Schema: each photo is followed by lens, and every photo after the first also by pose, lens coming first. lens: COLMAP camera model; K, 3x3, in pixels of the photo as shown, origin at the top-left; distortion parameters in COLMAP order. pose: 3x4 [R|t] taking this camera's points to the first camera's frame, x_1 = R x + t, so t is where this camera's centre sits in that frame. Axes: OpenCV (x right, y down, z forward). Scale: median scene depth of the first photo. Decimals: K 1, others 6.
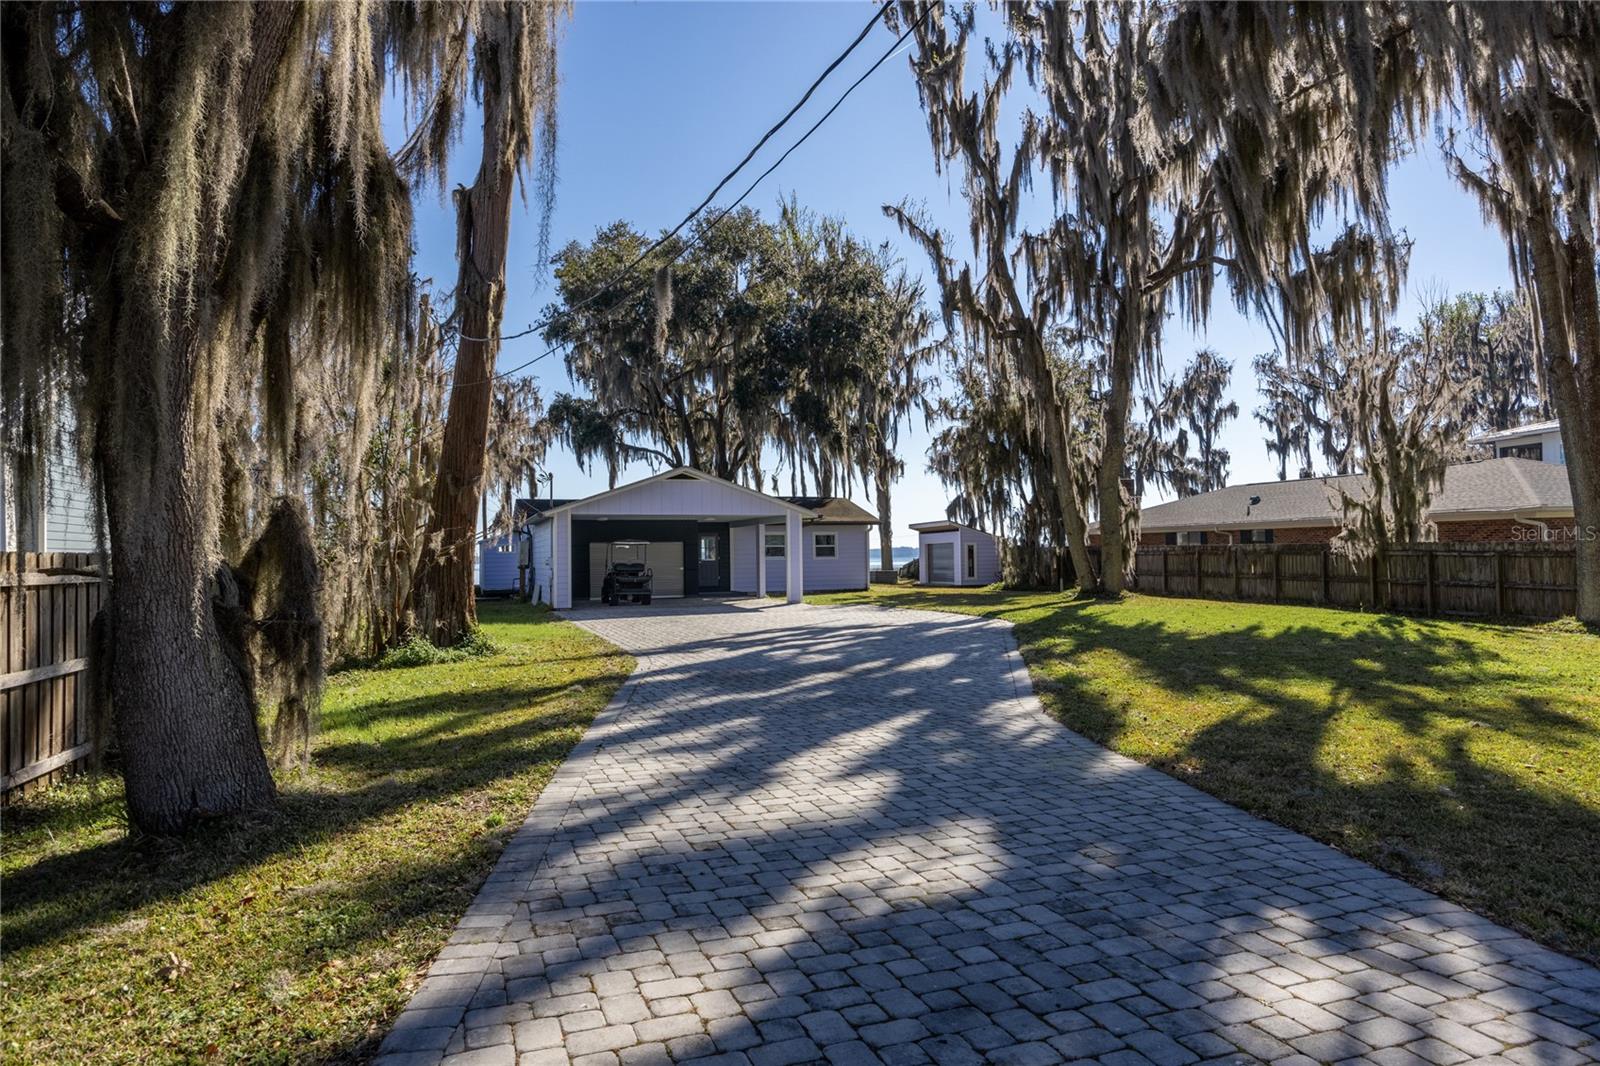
lens RADIAL K [[1022.4, 0, 814.1], [0, 1022.4, 527.5], [0, 0, 1]] dist [-0.004841, 0.002031]
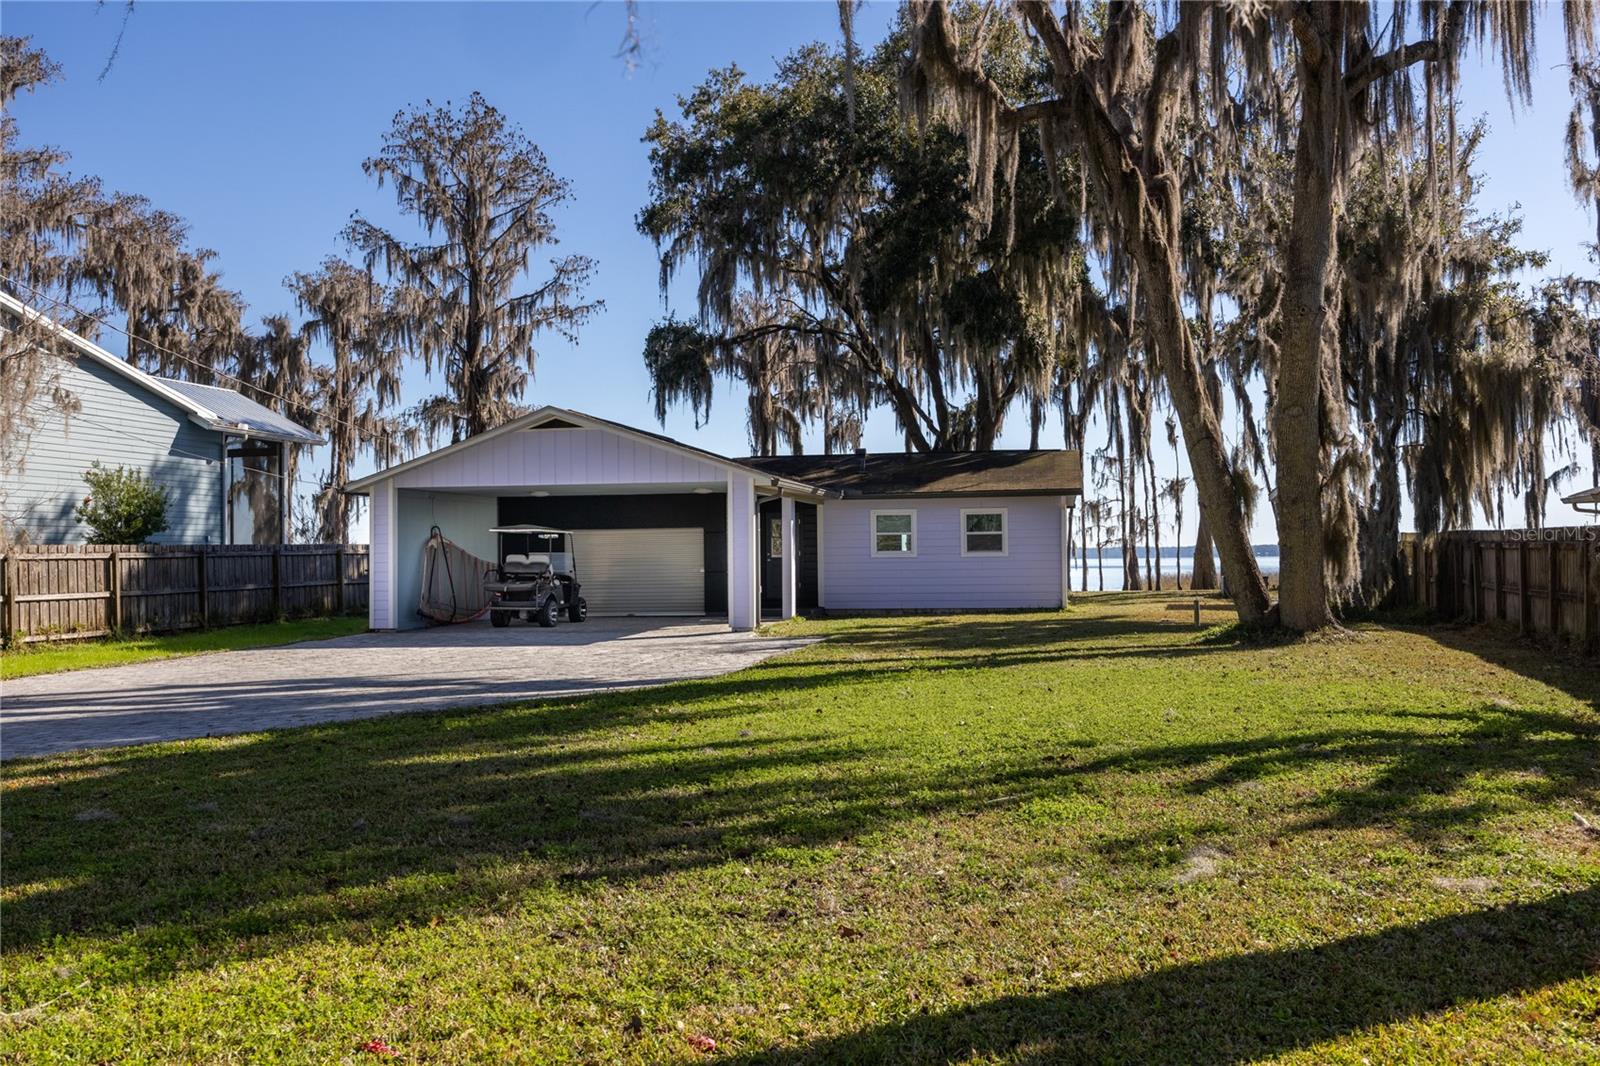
lens RADIAL K [[1412.9, 0, 789.8], [0, 1412.9, 529.9], [0, 0, 1]] dist [-0.013936, 0.016027]
pose [[0.856496, -0.005852, -0.516121, 0.541646], [0.013975, 0.999832, 0.011855, 0.008522], [0.515965, -0.017366, 0.856434, 0.414611]]
